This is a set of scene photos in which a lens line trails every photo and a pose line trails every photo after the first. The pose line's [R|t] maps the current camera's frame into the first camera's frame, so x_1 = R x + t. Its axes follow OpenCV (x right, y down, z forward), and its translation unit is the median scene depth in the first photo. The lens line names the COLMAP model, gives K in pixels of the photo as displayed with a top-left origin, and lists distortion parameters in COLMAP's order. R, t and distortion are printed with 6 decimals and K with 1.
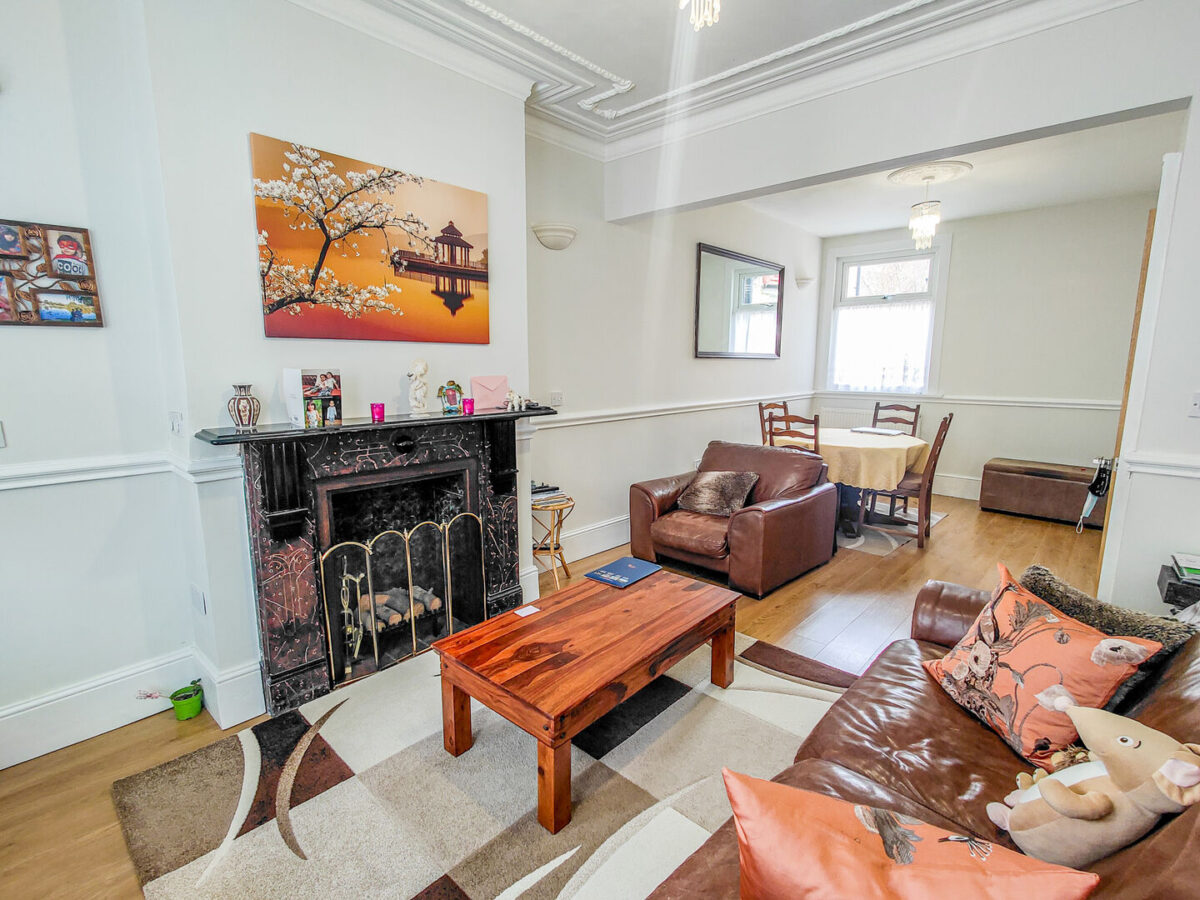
lens RADIAL K [[568.1, 0, 599.4], [0, 568.1, 452.4], [0, 0, 1]] dist [-0.001793, 0.000121]
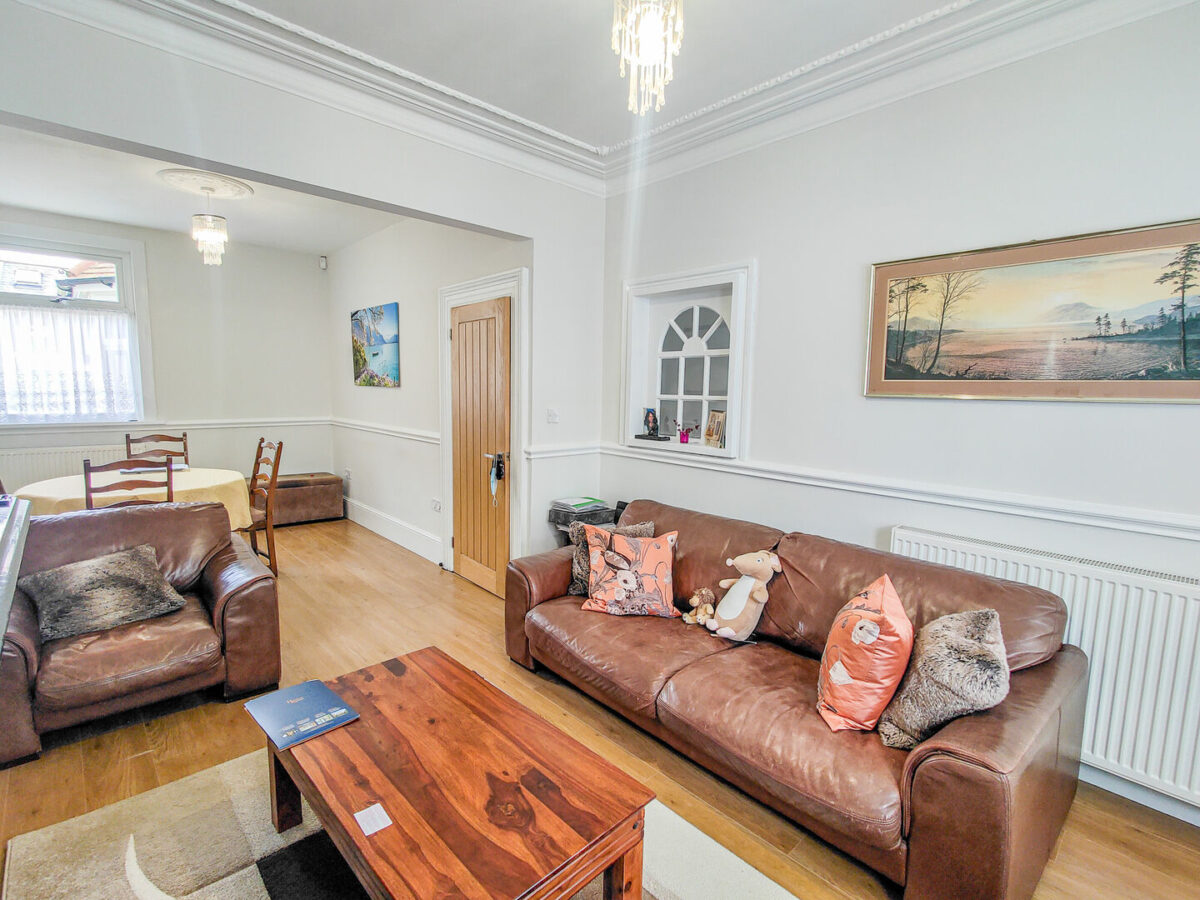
lens RADIAL K [[568.1, 0, 598.9], [0, 568.1, 451.8], [0, 0, 1]] dist [-0.001793, 0.000121]
pose [[0.073412, -0.114532, 0.990703, -0.375563], [0.144102, 0.984177, 0.103099, -0.071329], [-0.986836, 0.135194, 0.088755, 0.382165]]
